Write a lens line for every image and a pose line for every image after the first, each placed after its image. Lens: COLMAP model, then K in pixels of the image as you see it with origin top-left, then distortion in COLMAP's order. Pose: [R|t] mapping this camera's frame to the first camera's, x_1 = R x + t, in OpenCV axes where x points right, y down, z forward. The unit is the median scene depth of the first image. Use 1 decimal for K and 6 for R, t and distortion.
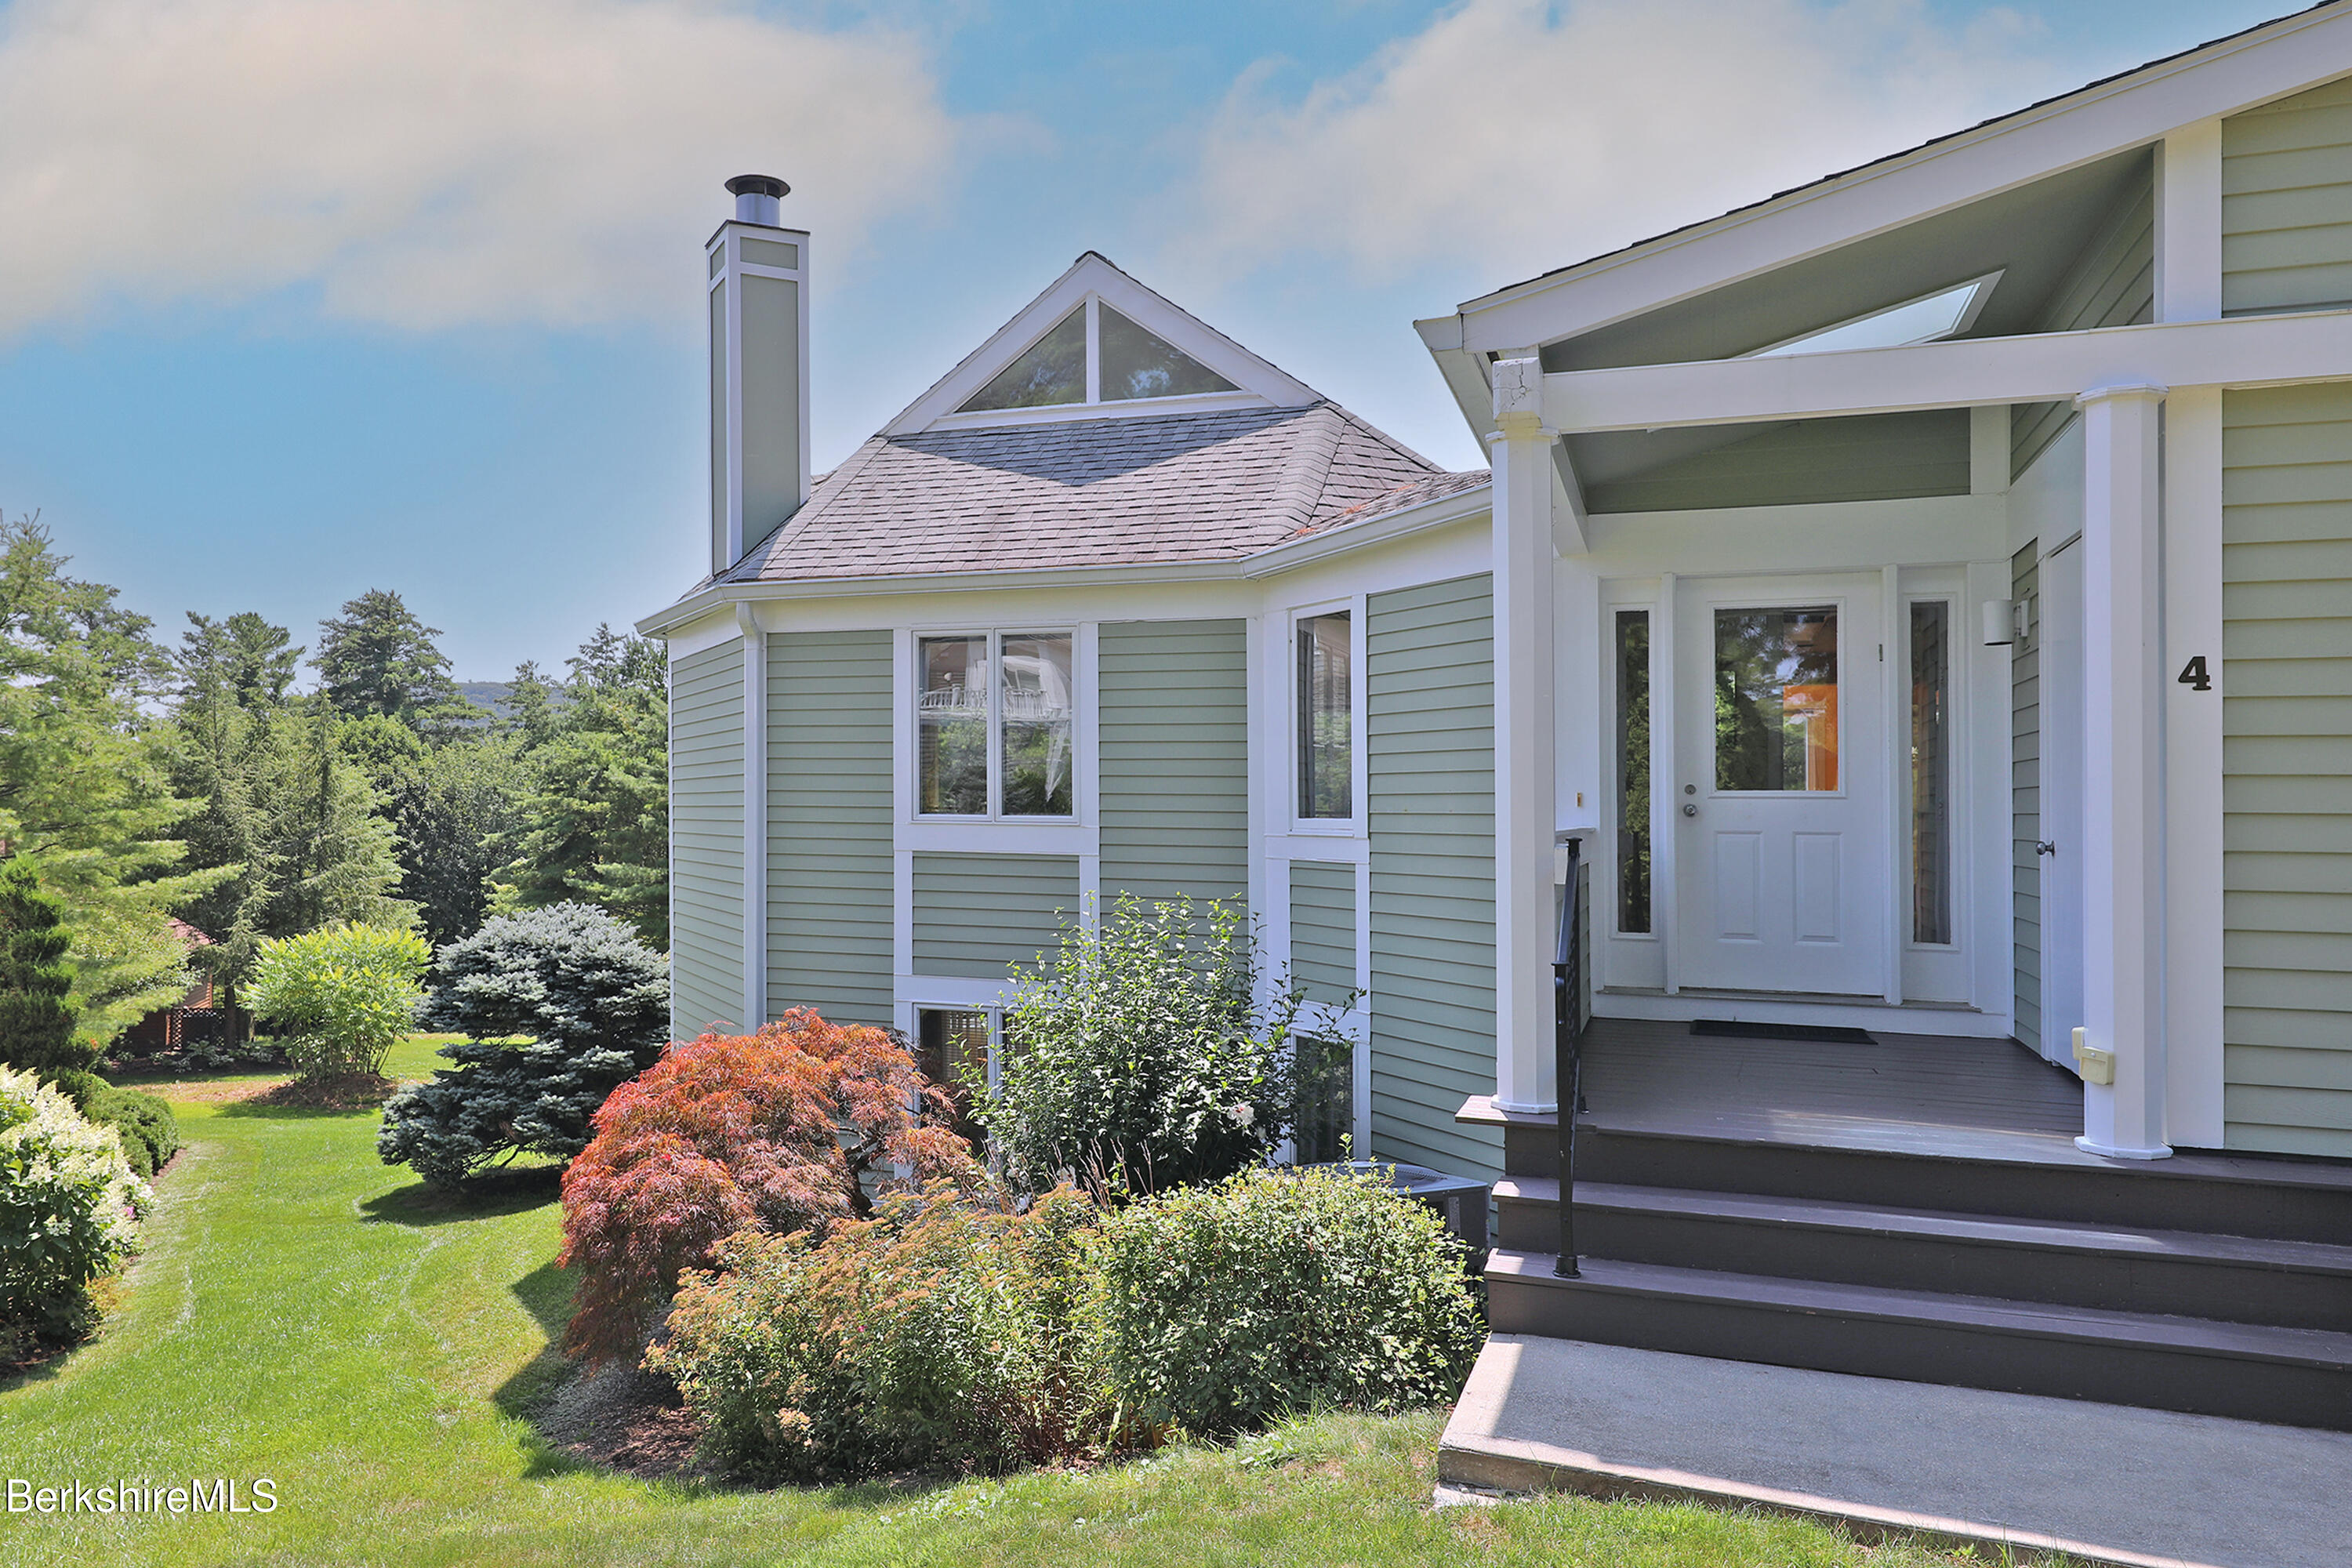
lens RADIAL K [[1664.9, 0, 1176.0], [0, 1664.9, 784.0], [0, 0, 1]] dist [0.020069, 0.004056]
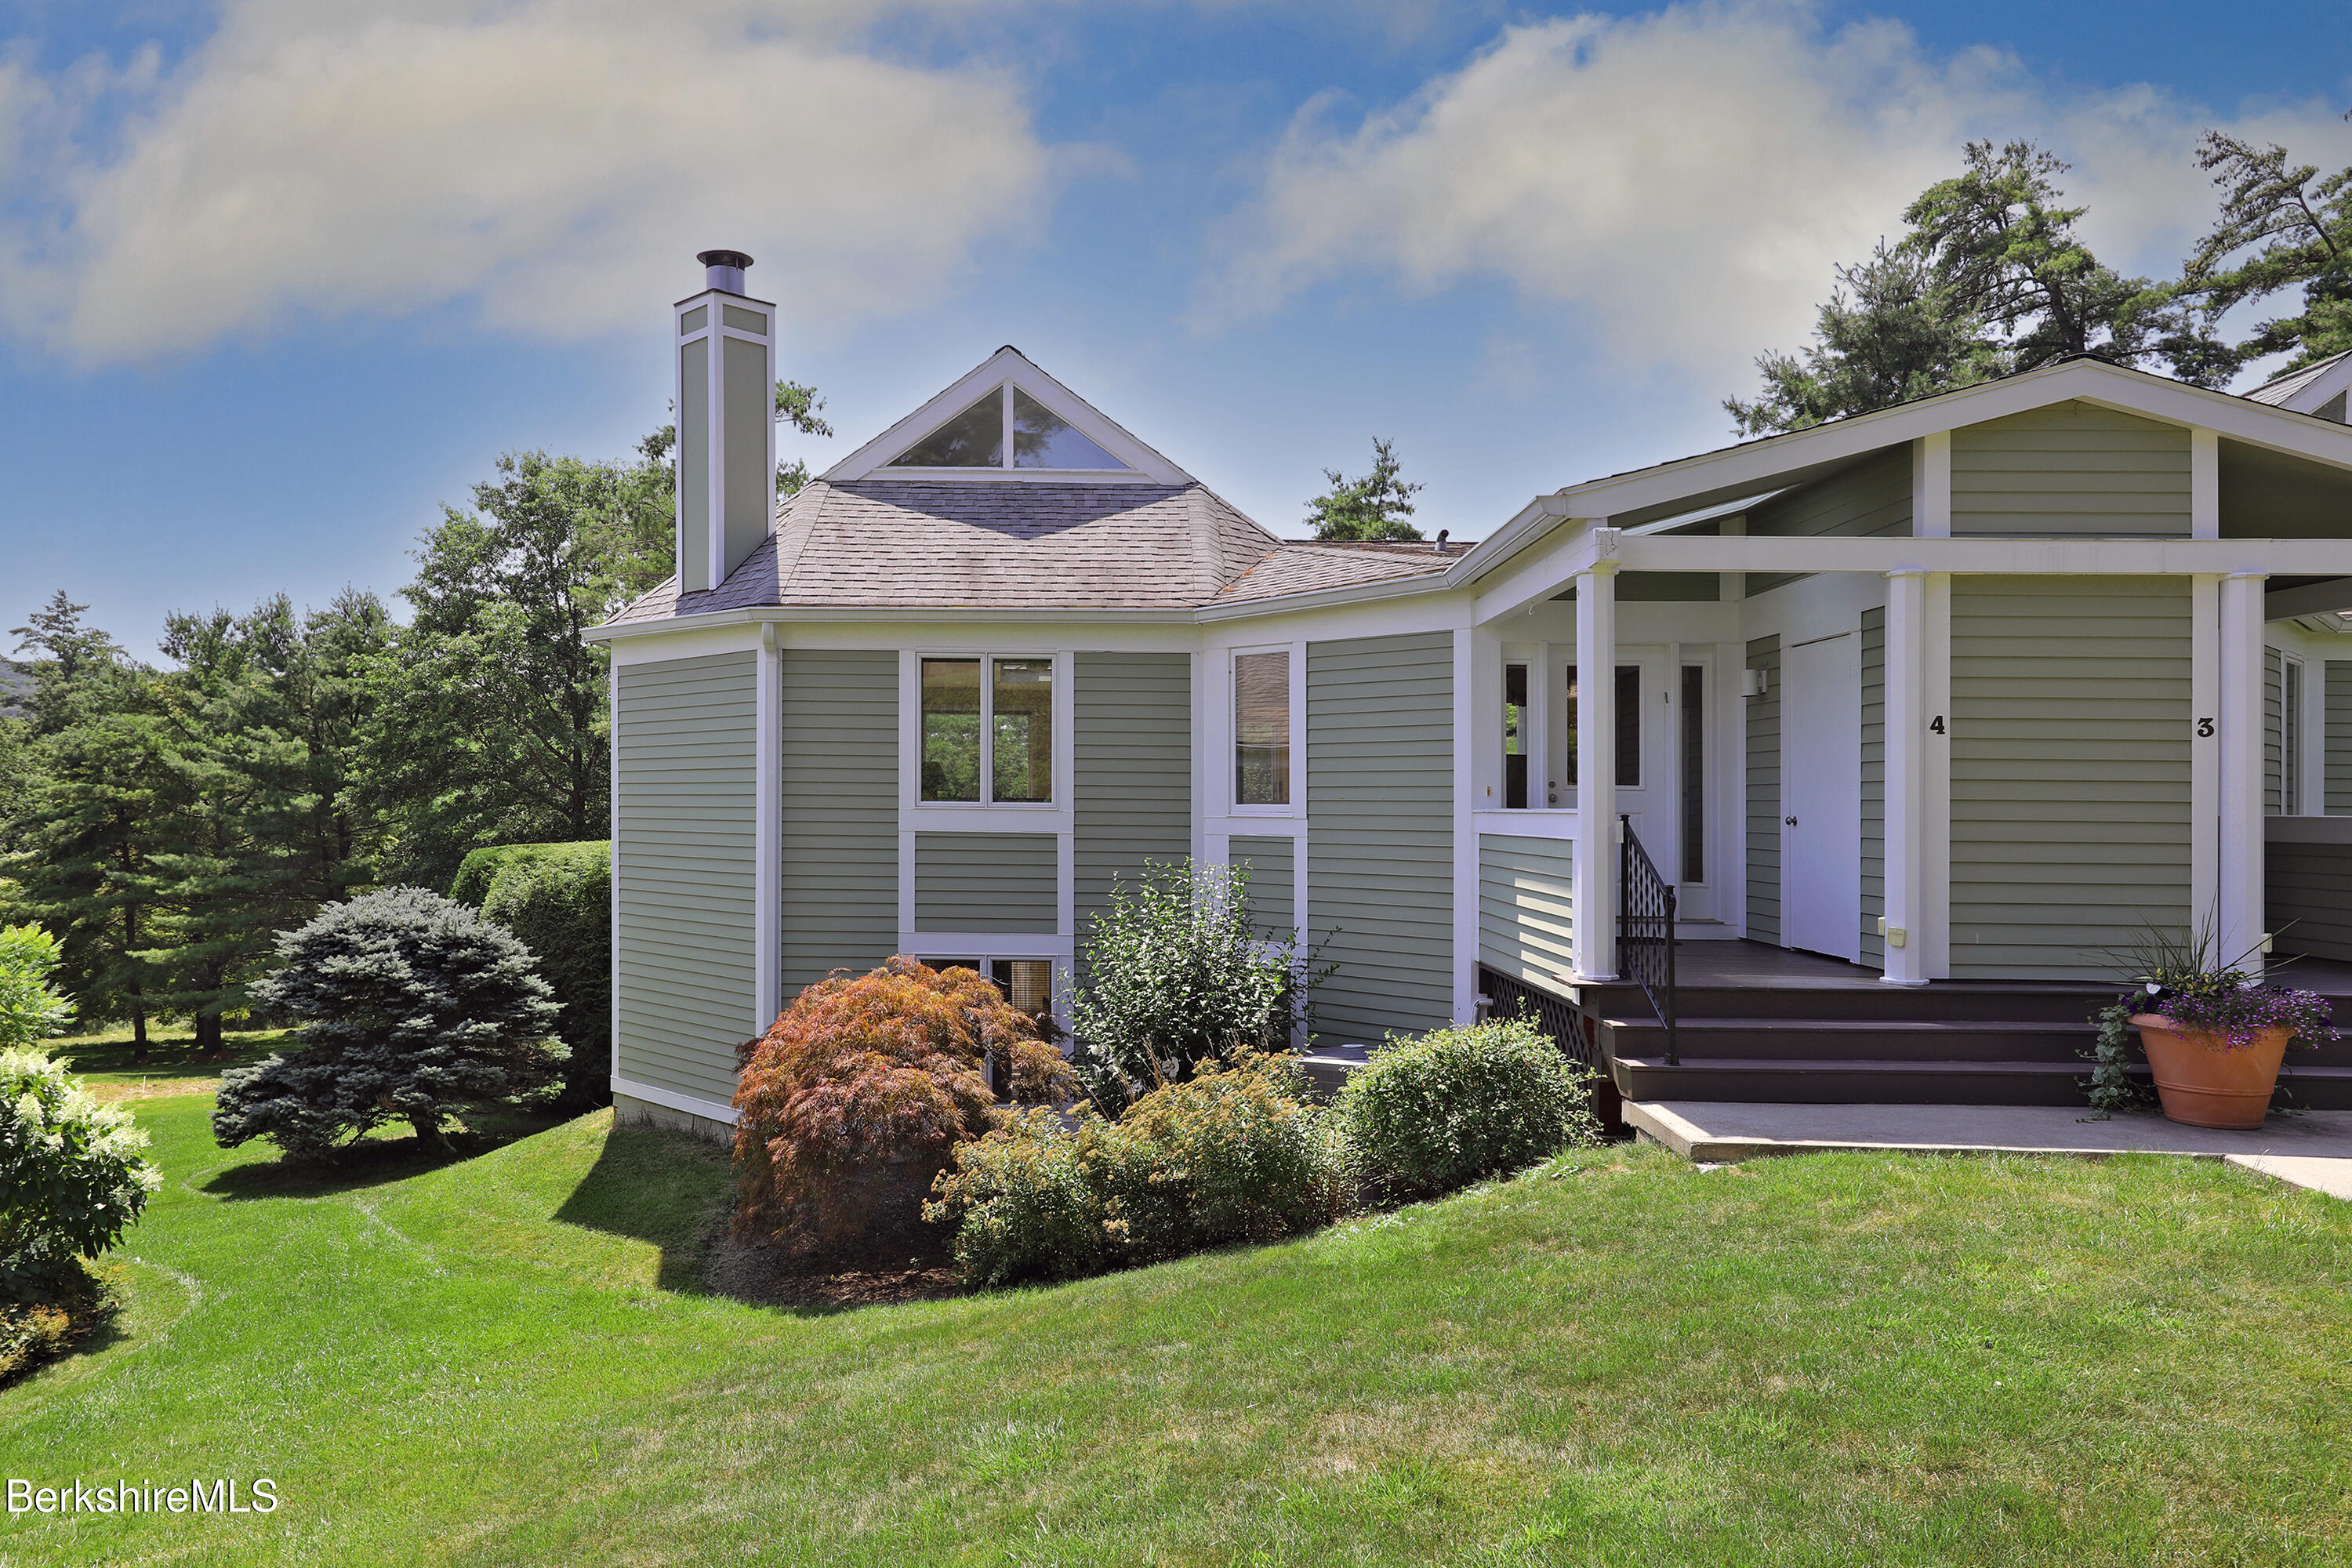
lens RADIAL K [[1626.8, 0, 1176.0], [0, 1626.8, 784.0], [0, 0, 1]] dist [0.026412, -0.000938]
pose [[0.929107, 0.002752, 0.369801, -0.405434], [-0.005576, 0.999963, 0.006569, -0.003566], [-0.369769, -0.008166, 0.929088, -0.179358]]
